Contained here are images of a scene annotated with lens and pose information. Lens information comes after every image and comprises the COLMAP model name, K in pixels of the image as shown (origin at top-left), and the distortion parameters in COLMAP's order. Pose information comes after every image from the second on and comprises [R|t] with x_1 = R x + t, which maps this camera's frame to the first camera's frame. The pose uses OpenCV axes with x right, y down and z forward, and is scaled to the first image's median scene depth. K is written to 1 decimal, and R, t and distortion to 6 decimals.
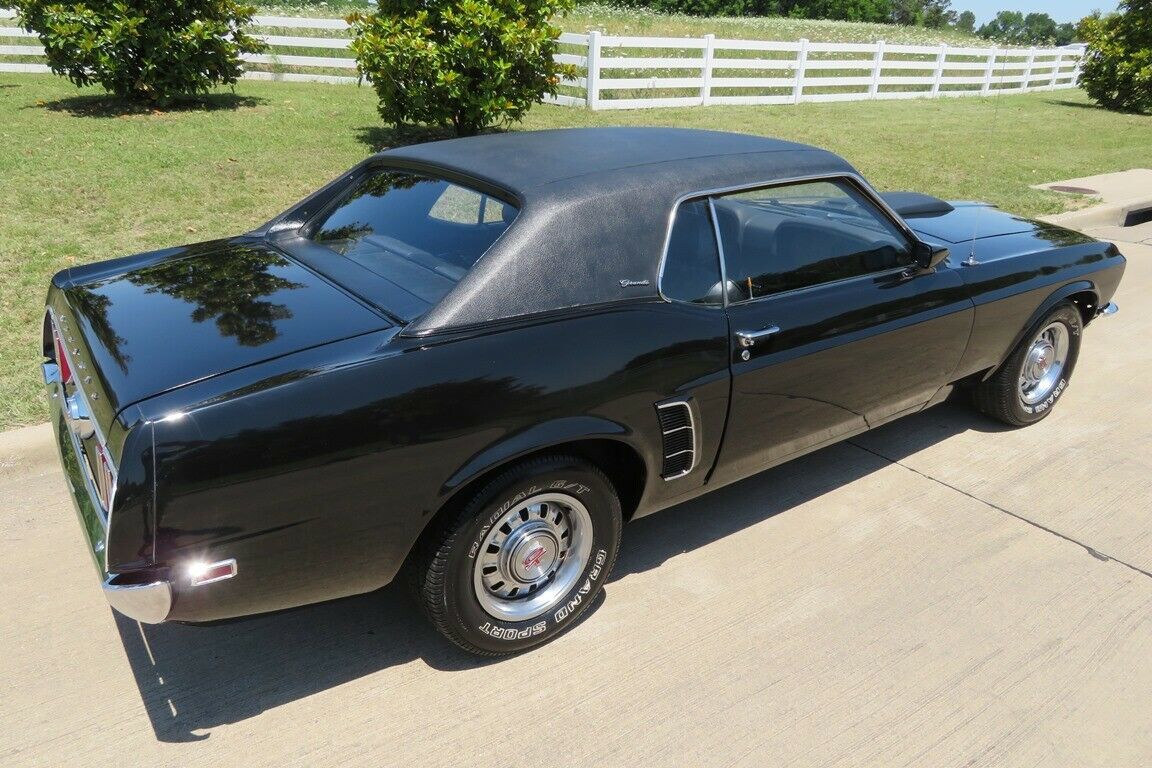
lens RADIAL K [[819.5, 0, 572.2], [0, 819.5, 379.8], [0, 0, 1]] dist [-0.004866, 0.003303]
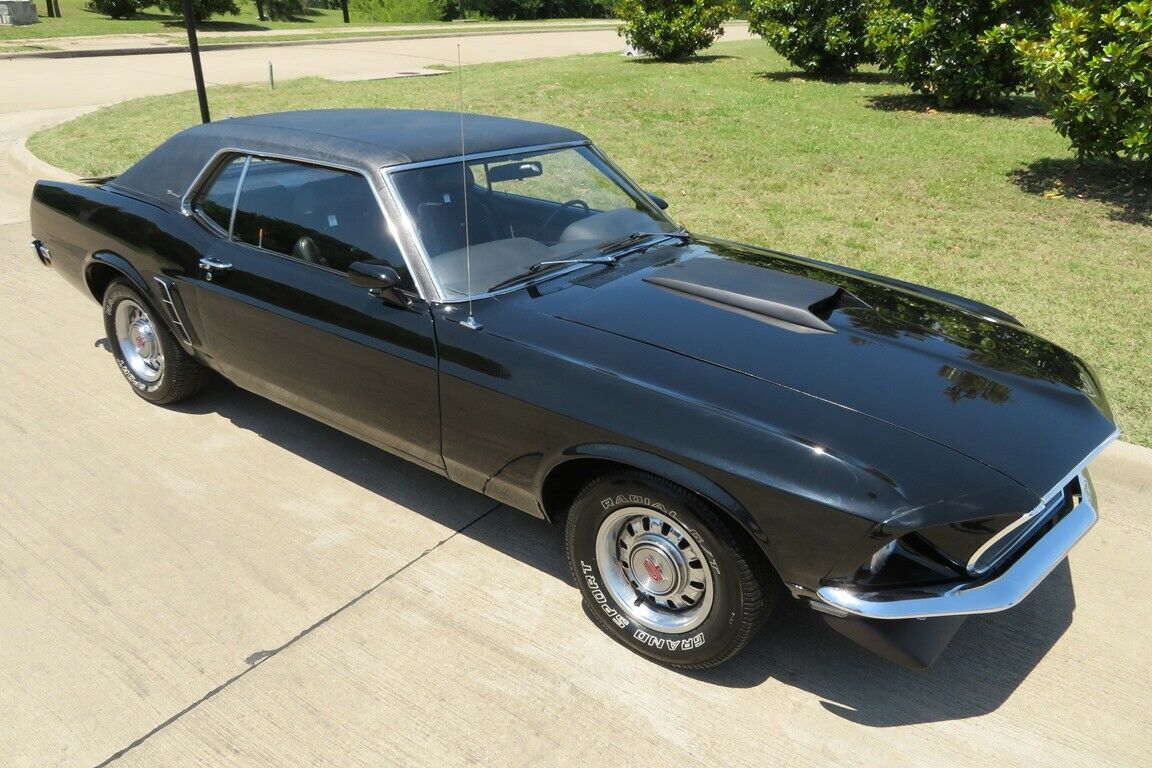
lens RADIAL K [[819.5, 0, 572.2], [0, 819.5, 379.8], [0, 0, 1]] dist [-0.004866, 0.003303]
pose [[0.329320, 0.378792, -0.864908, 0.434754], [-0.384352, 0.890458, 0.243636, -0.115760], [0.862451, 0.252195, 0.438835, 0.267909]]
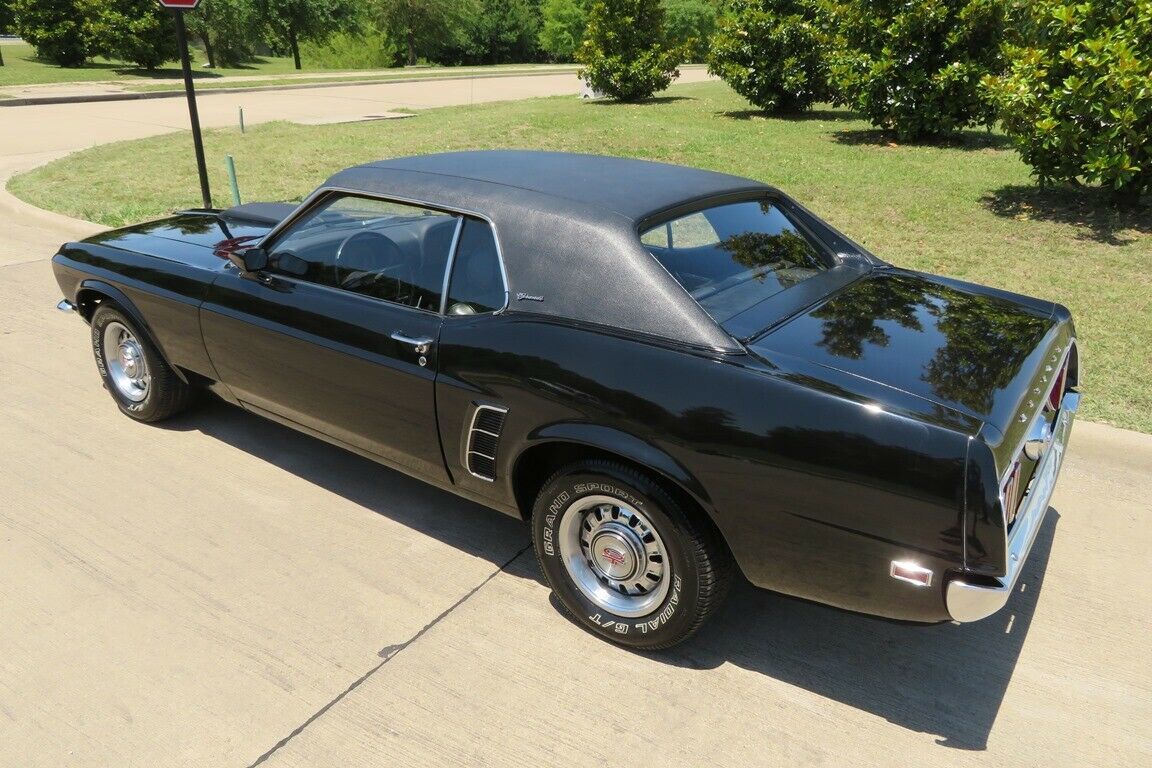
lens RADIAL K [[819.5, 0, 572.2], [0, 819.5, 379.8], [0, 0, 1]] dist [-0.004866, 0.003303]
pose [[0.391147, 0.326054, -0.860635, 0.437881], [-0.368536, 0.912381, 0.178163, -0.086777], [0.843318, 0.247487, 0.477038, 0.215799]]
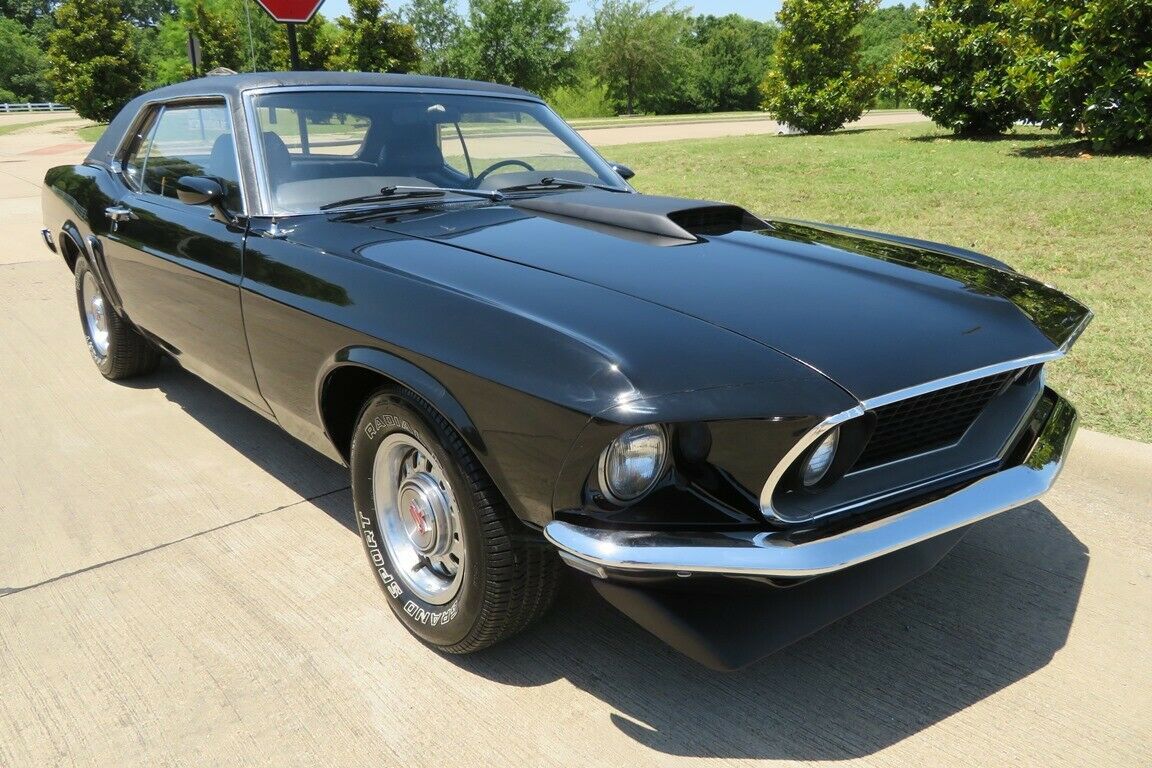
lens RADIAL K [[819.5, 0, 572.2], [0, 819.5, 379.8], [0, 0, 1]] dist [-0.004866, 0.003303]
pose [[0.127880, 0.286743, -0.949434, 0.429774], [-0.376054, 0.899830, 0.221111, -0.099055], [0.917731, 0.328763, 0.222901, 0.398297]]
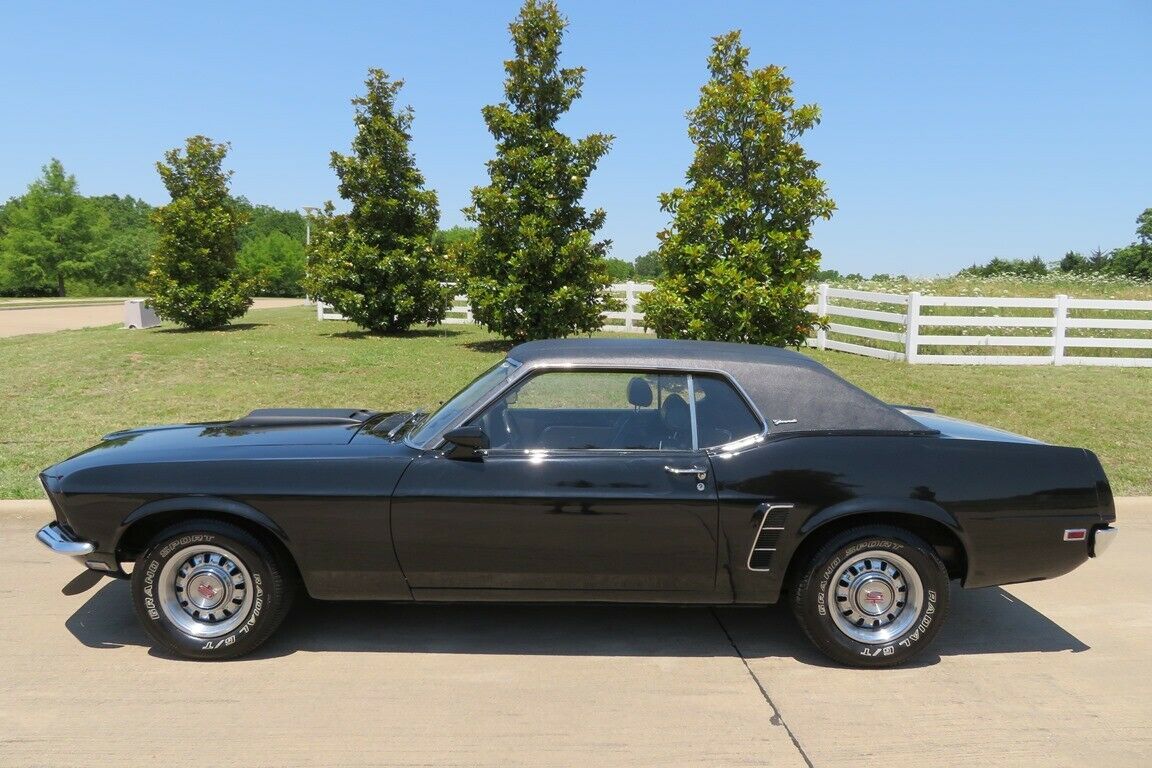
lens RADIAL K [[819.5, 0, 572.2], [0, 819.5, 379.8], [0, 0, 1]] dist [-0.004866, 0.003303]
pose [[0.846831, 0.042663, -0.530148, 0.304866], [-0.202679, 0.947451, -0.247503, 0.036769], [0.491730, 0.317043, 0.810978, -0.031376]]
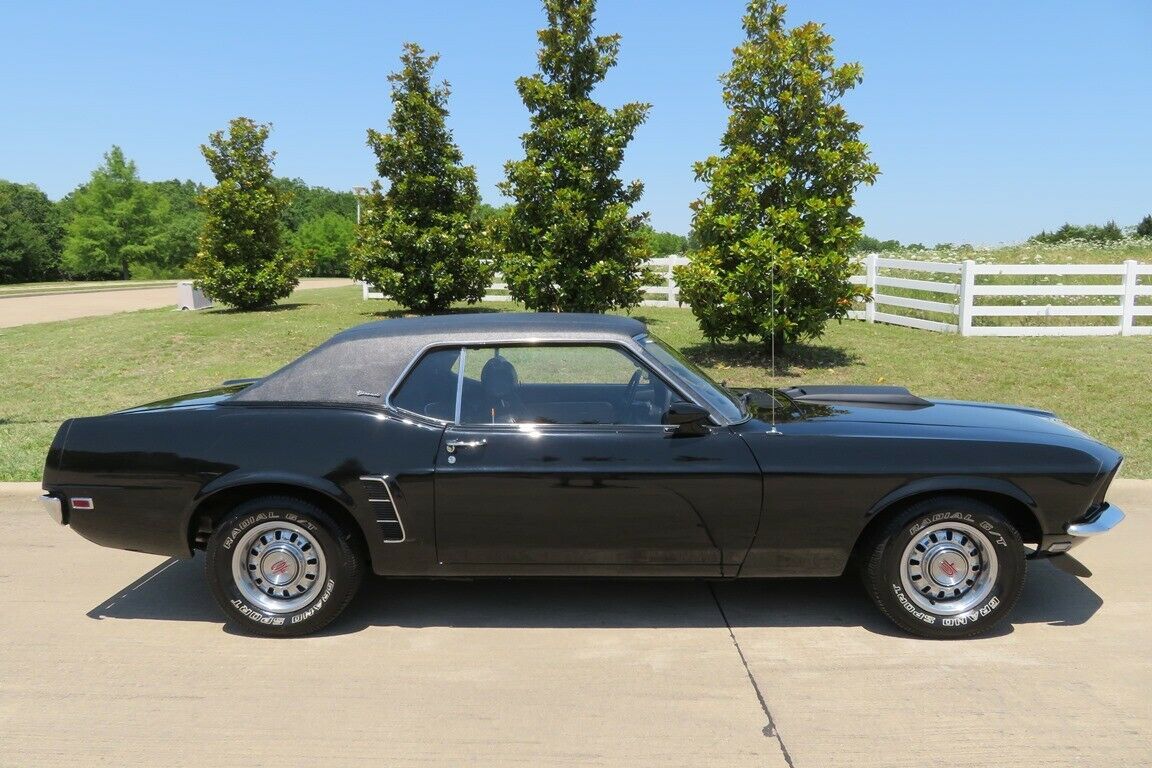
lens RADIAL K [[819.5, 0, 572.2], [0, 819.5, 379.8], [0, 0, 1]] dist [-0.004866, 0.003303]
pose [[0.810567, 0.051510, -0.583377, 0.315836], [-0.208994, 0.955979, -0.205975, 0.022132], [0.547086, 0.288879, 0.785650, 0.005803]]
